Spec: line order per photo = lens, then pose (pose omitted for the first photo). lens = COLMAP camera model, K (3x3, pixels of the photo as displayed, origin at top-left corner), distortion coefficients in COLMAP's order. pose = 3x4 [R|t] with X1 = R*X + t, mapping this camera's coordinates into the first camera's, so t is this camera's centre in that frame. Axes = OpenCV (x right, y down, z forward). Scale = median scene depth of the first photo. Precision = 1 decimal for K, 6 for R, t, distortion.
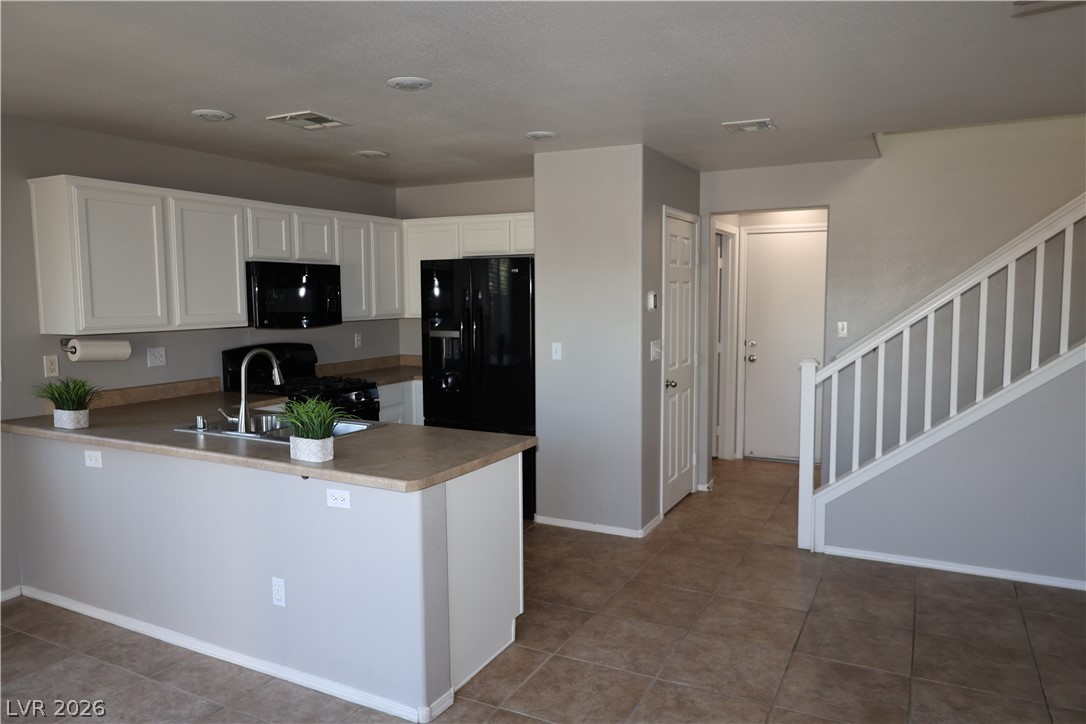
lens RADIAL K [[740.4, 0, 549.8], [0, 740.4, 360.4], [0, 0, 1]] dist [-0.010124, 0.001281]
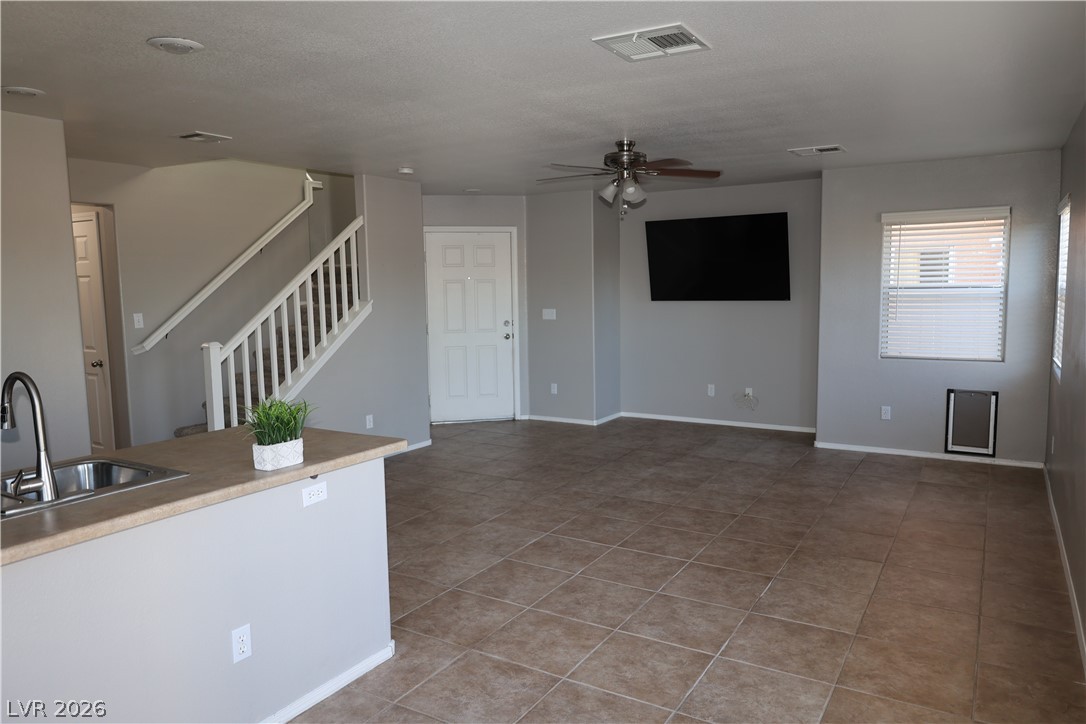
lens RADIAL K [[740.4, 0, 550.4], [0, 740.4, 360.8], [0, 0, 1]] dist [-0.010124, 0.001281]
pose [[0.071477, -0.103593, 0.992048, -0.803714], [0.103287, 0.990014, 0.095938, -0.031749], [-0.992080, 0.095608, 0.081463, 0.395537]]
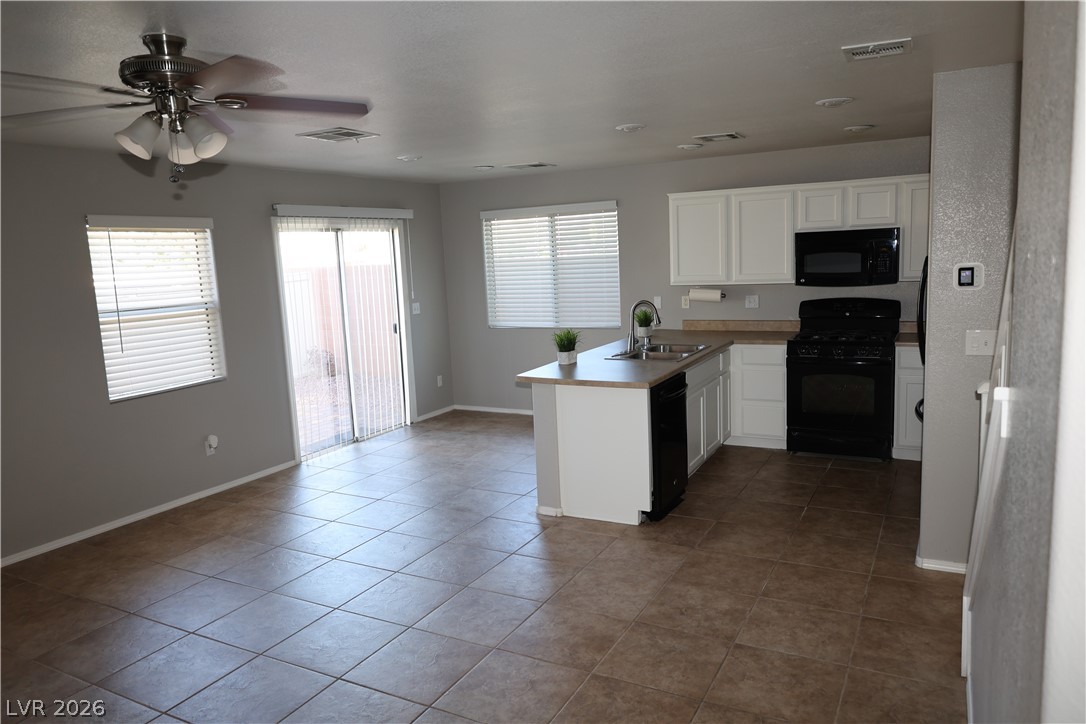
lens RADIAL K [[740.4, 0, 550.1], [0, 740.4, 360.0], [0, 0, 1]] dist [-0.010124, 0.001281]
pose [[-0.016706, 0.150496, -0.988469, 1.008150], [-0.046021, 0.987444, 0.151118, -0.100559], [0.998801, 0.048015, -0.009570, 0.661586]]
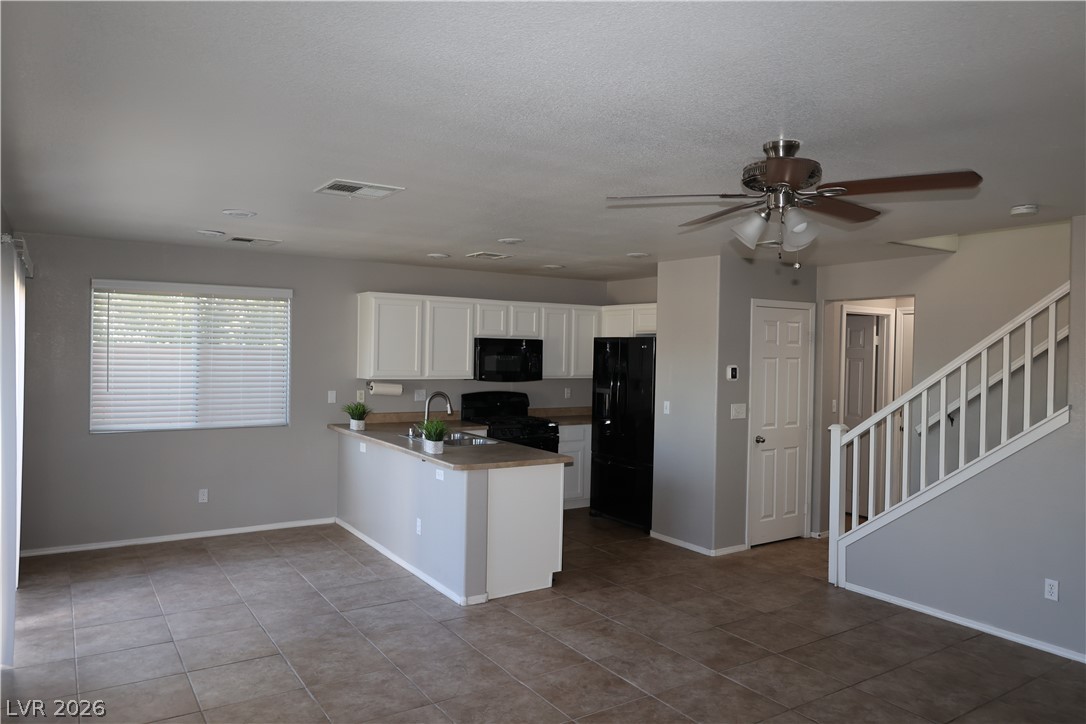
lens RADIAL K [[740.4, 0, 546.0], [0, 740.4, 355.7], [0, 0, 1]] dist [-0.010124, 0.001281]
pose [[0.870705, 0.026600, -0.491086, 0.550320], [-0.068442, 0.995373, -0.067434, -0.000307], [0.487021, 0.092326, 0.868497, -0.320567]]
